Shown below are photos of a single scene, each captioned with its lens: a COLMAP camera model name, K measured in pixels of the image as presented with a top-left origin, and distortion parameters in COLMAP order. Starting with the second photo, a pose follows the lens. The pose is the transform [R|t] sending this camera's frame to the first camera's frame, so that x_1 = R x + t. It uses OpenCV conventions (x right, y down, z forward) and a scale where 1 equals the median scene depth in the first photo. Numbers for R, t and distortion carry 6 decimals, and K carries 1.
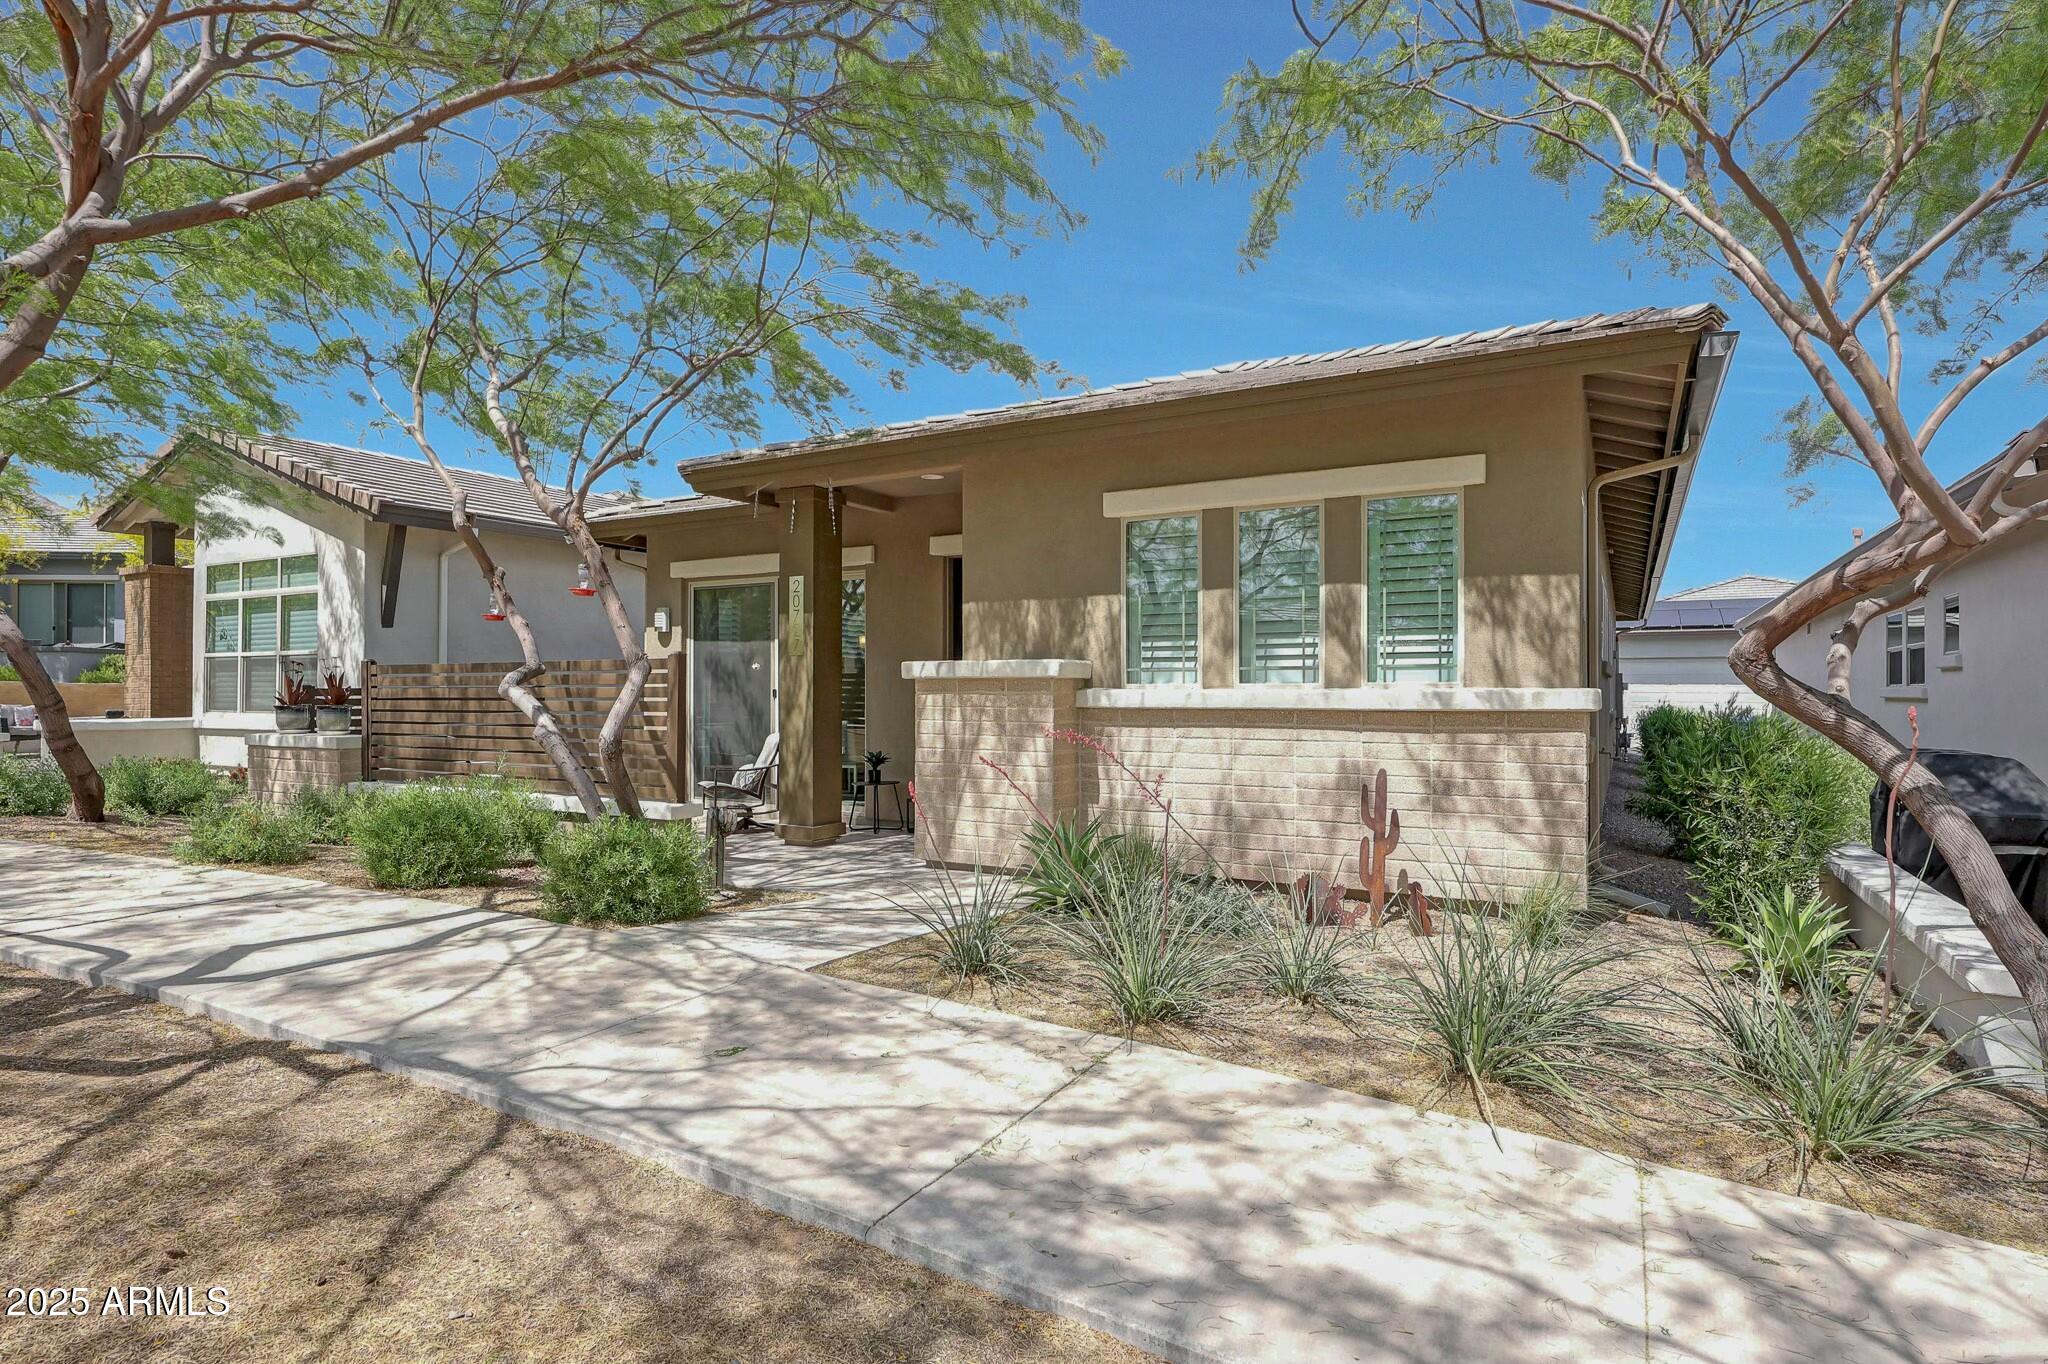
lens RADIAL K [[1114.1, 0, 1024.0], [0, 1114.1, 682.0], [0, 0, 1]] dist [0.001156, 0.000106]
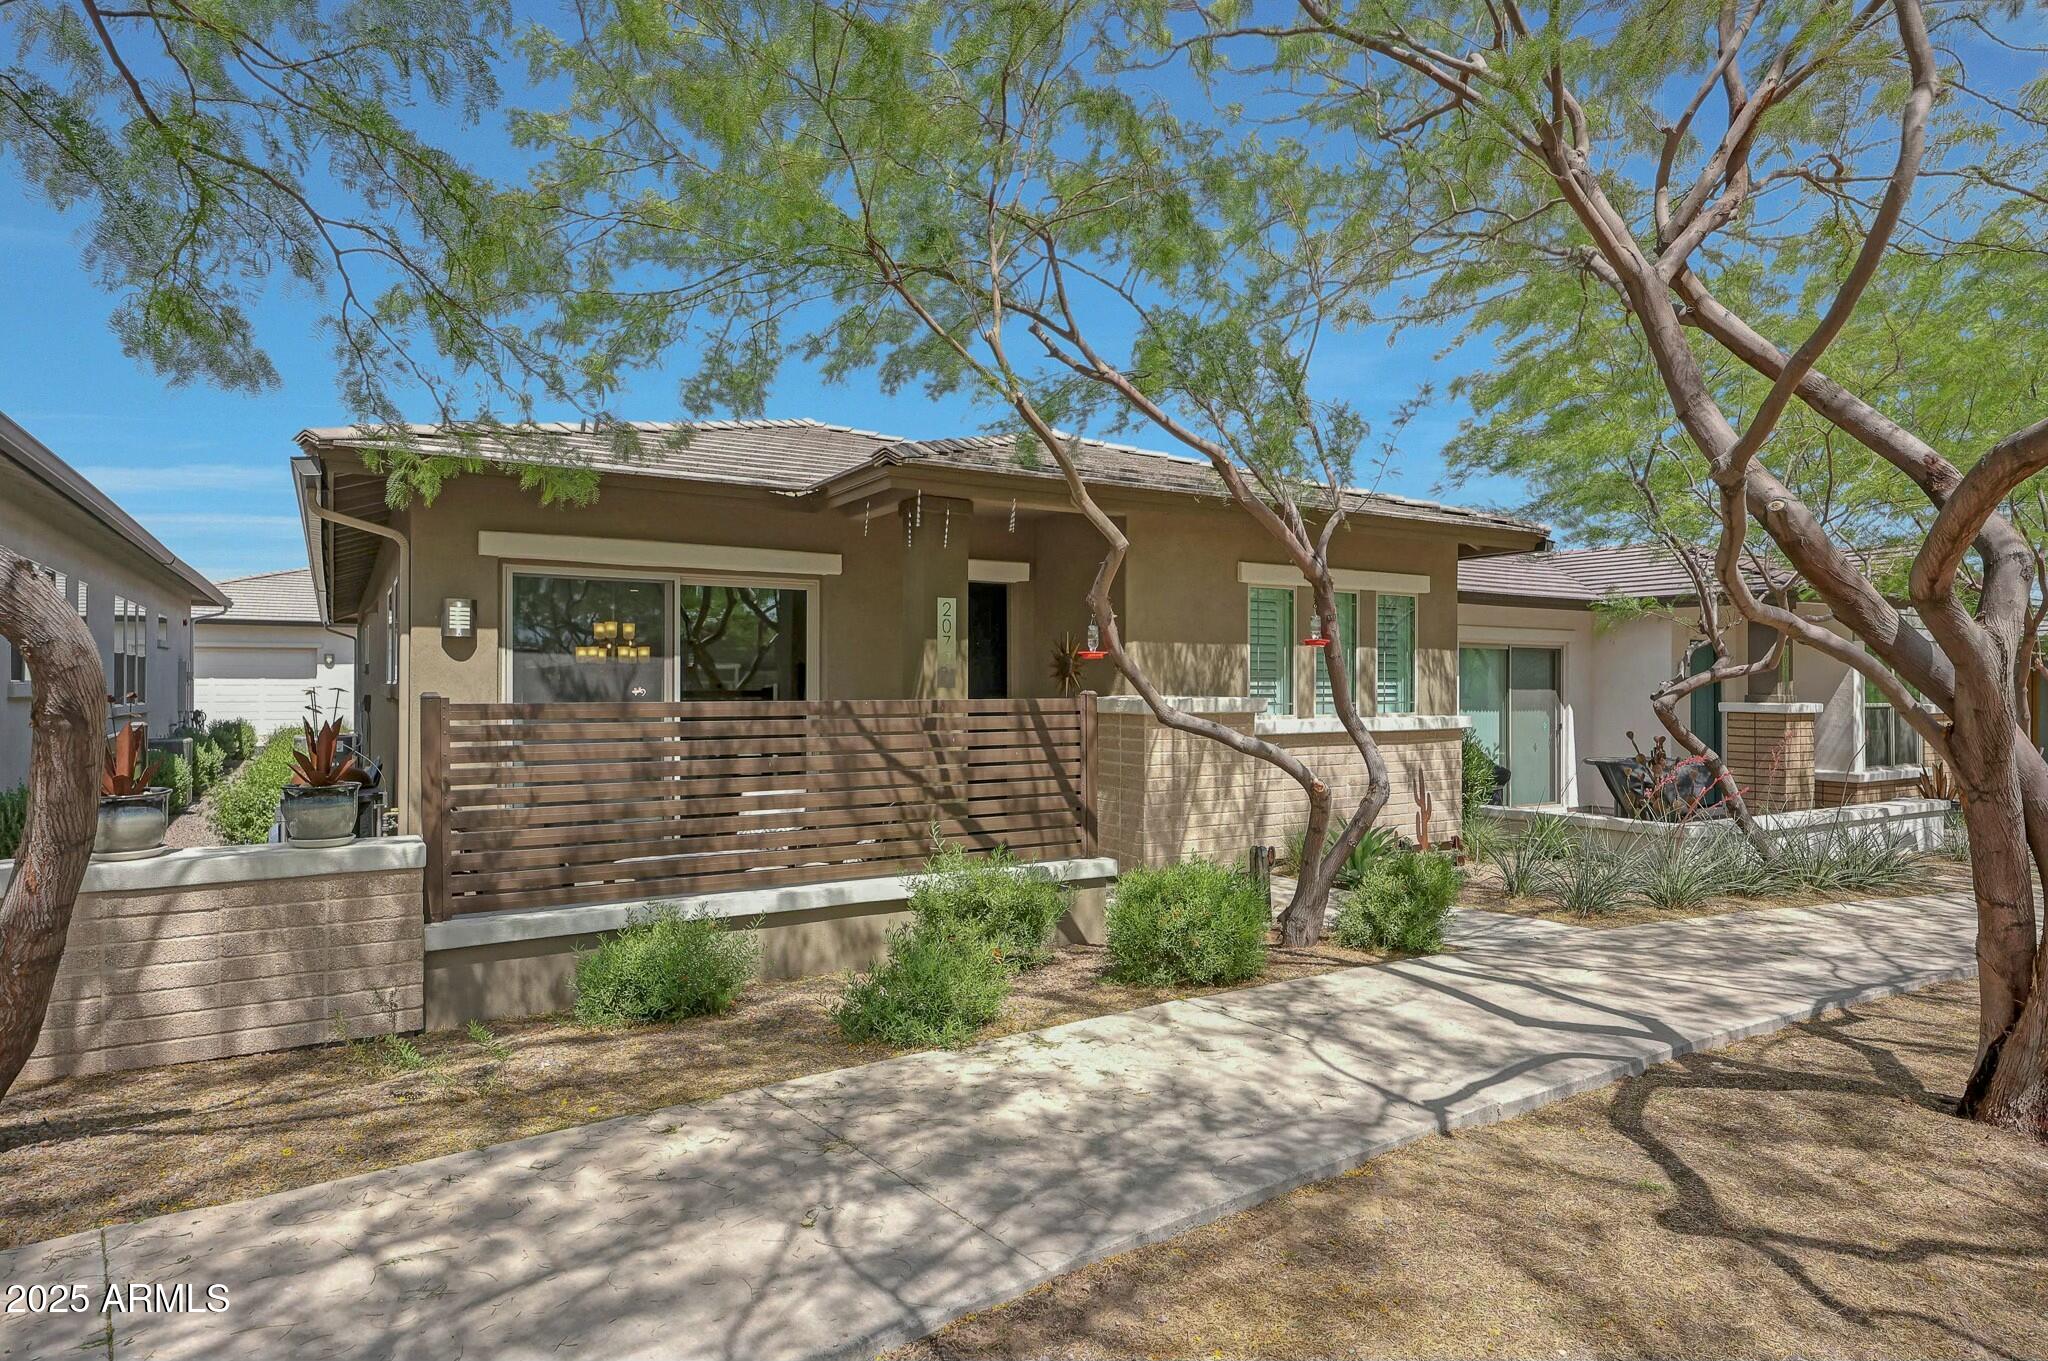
lens RADIAL K [[1154.4, 0, 1024.0], [0, 1154.4, 680.5], [0, 0, 1]] dist [-0.000163, -0.000137]
pose [[0.447797, -0.001357, 0.894134, -1.168328], [-0.013690, 0.999871, 0.008374, -0.044128], [-0.894031, -0.015991, 0.447721, 0.623539]]
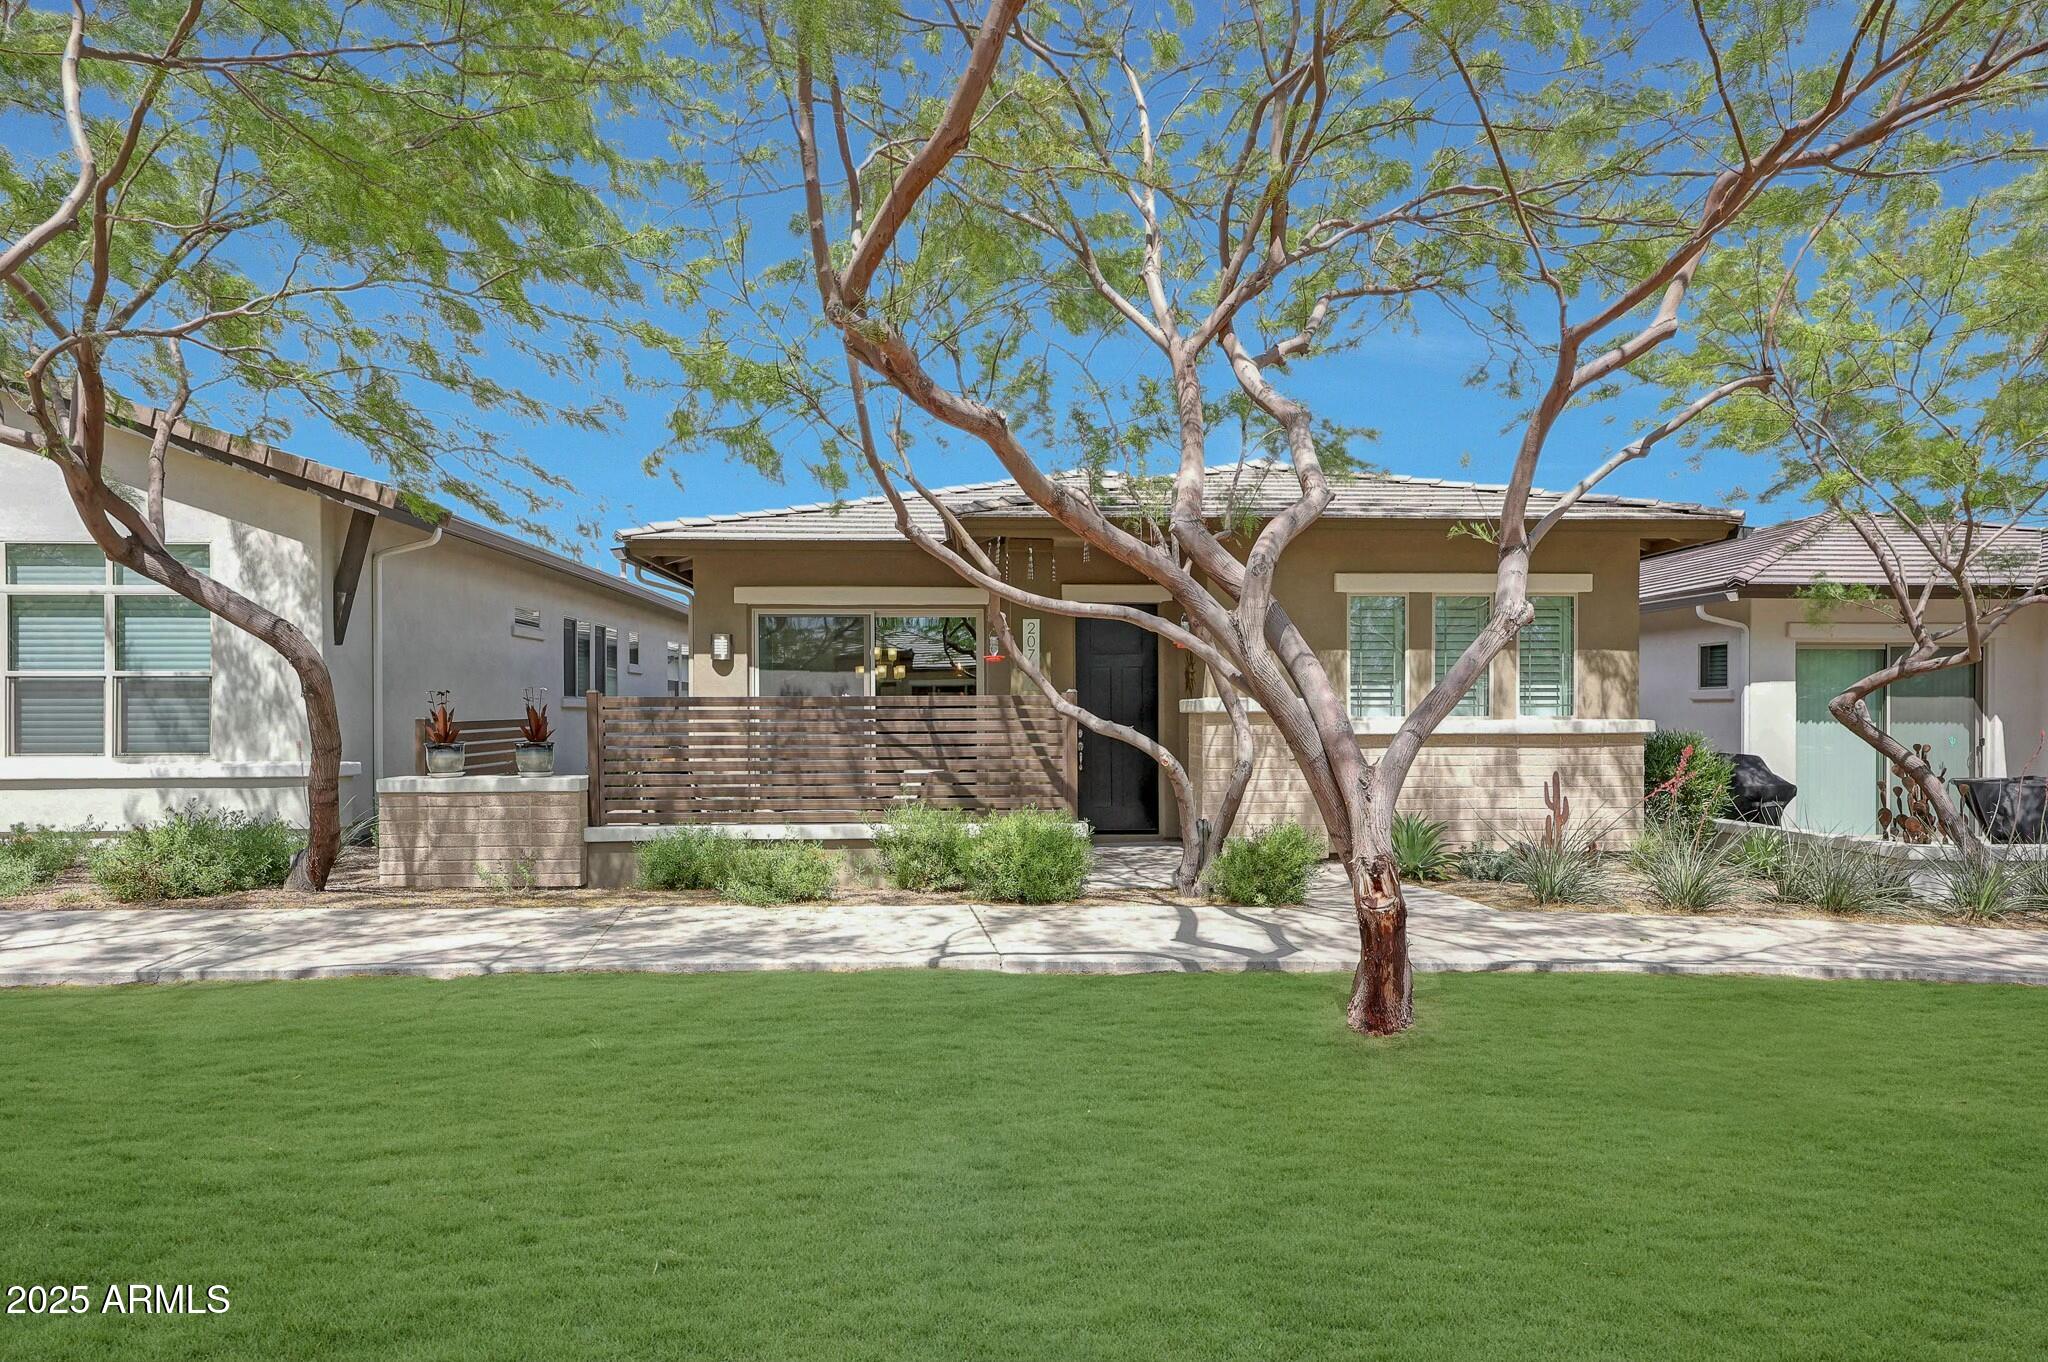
lens RADIAL K [[1185.7, 0, 1023.4], [0, 1185.7, 706.4], [0, 0, 1]] dist [-0.001014, -0.000289]
pose [[0.828880, -0.003422, 0.559416, -1.022907], [-0.002932, 0.999941, 0.010461, -0.023861], [-0.559419, -0.010311, 0.828821, 0.030720]]
